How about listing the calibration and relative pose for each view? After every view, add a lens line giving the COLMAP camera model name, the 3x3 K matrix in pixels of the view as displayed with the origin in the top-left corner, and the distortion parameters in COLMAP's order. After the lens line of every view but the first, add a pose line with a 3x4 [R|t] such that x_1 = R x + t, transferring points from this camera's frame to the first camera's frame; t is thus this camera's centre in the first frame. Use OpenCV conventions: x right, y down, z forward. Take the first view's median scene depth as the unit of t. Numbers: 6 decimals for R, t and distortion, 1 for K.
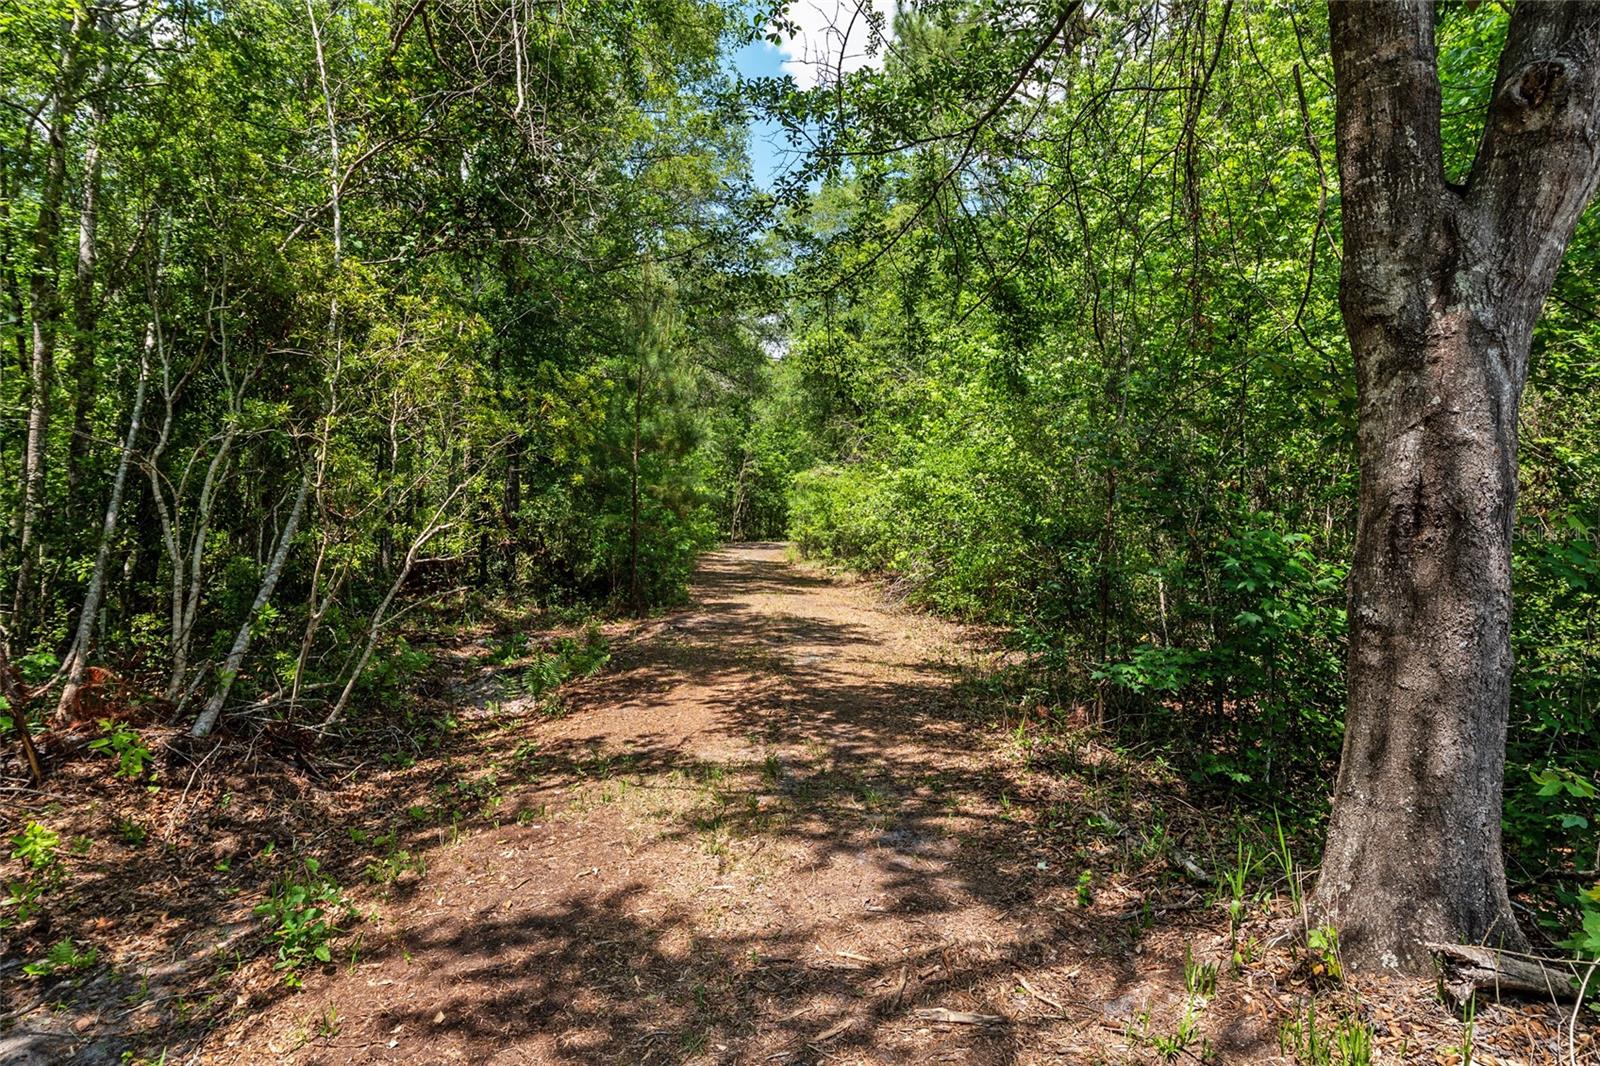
lens RADIAL K [[929.5, 0, 798.7], [0, 929.5, 525.2], [0, 0, 1]] dist [-0.004434, -0.000023]
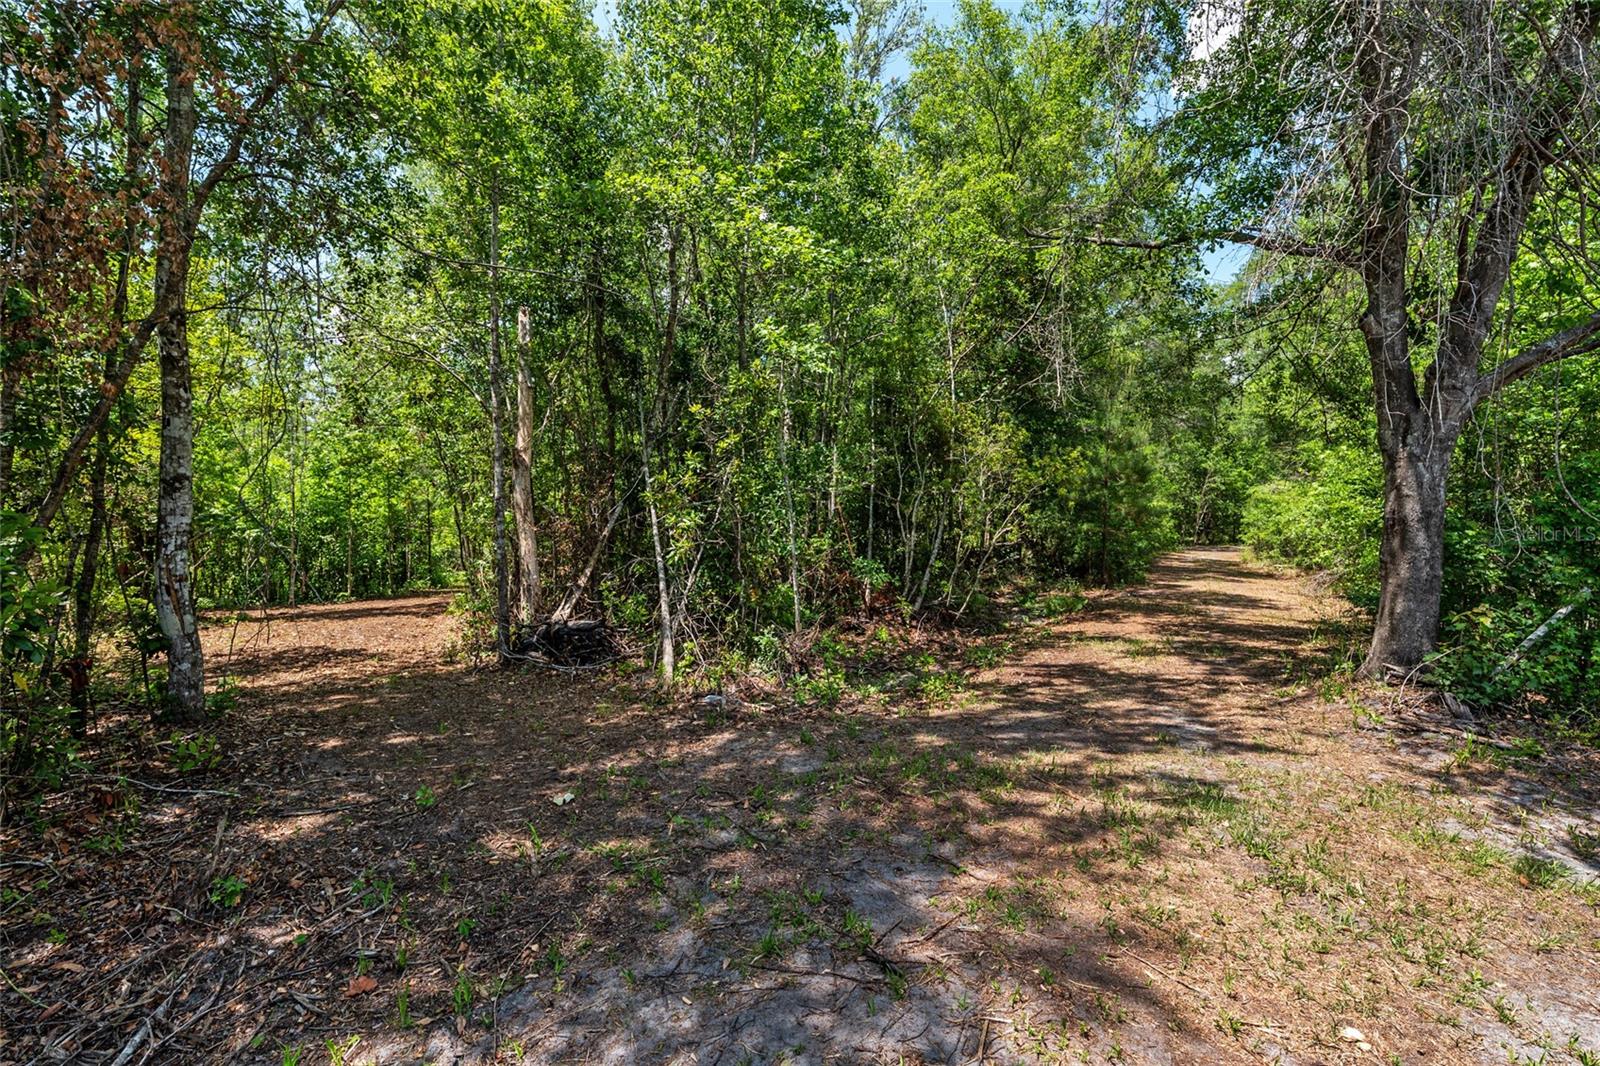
lens RADIAL K [[691.2, 0, 796.3], [0, 691.2, 523.8], [0, 0, 1]] dist [-0.001012, -0.000151]
pose [[0.826255, -0.004268, -0.563280, 0.057027], [-0.001930, 0.999944, -0.010408, 0.003390], [0.563293, 0.009687, 0.826200, -0.284947]]
